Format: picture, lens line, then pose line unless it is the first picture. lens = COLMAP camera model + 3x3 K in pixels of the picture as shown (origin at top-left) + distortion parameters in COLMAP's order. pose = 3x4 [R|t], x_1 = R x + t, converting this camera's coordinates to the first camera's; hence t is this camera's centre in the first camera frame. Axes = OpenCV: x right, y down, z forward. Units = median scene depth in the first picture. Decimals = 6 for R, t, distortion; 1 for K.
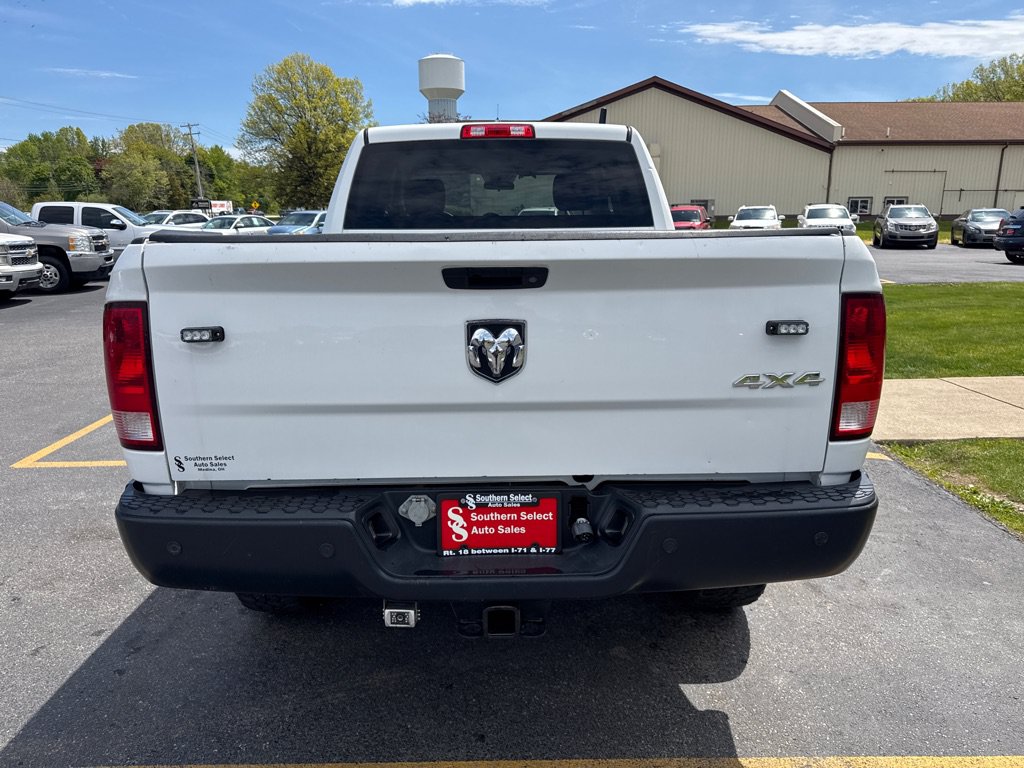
lens RADIAL K [[728.1, 0, 504.5], [0, 728.1, 380.9], [0, 0, 1]] dist [0.020532, -0.019095]
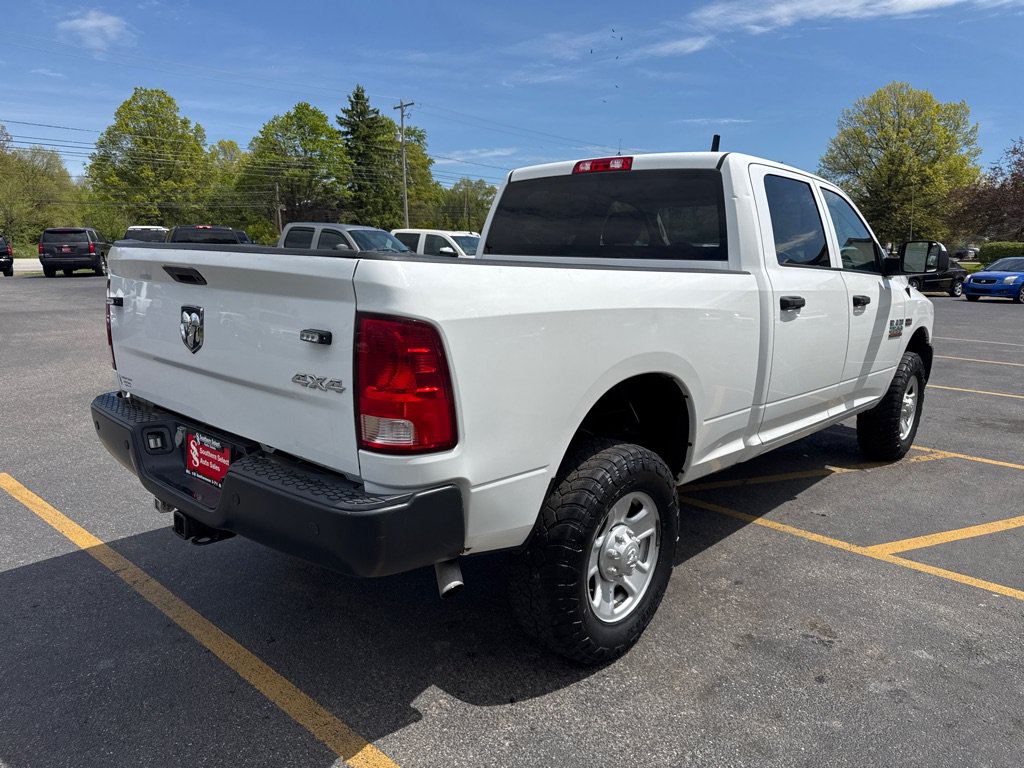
lens RADIAL K [[728.1, 0, 521.6], [0, 728.1, 383.3], [0, 0, 1]] dist [0.020532, -0.019095]
pose [[0.736977, 0.150374, -0.658978, 0.656757], [-0.178317, 0.983654, 0.025040, -0.040703], [0.651972, 0.099053, 0.751745, 0.171656]]
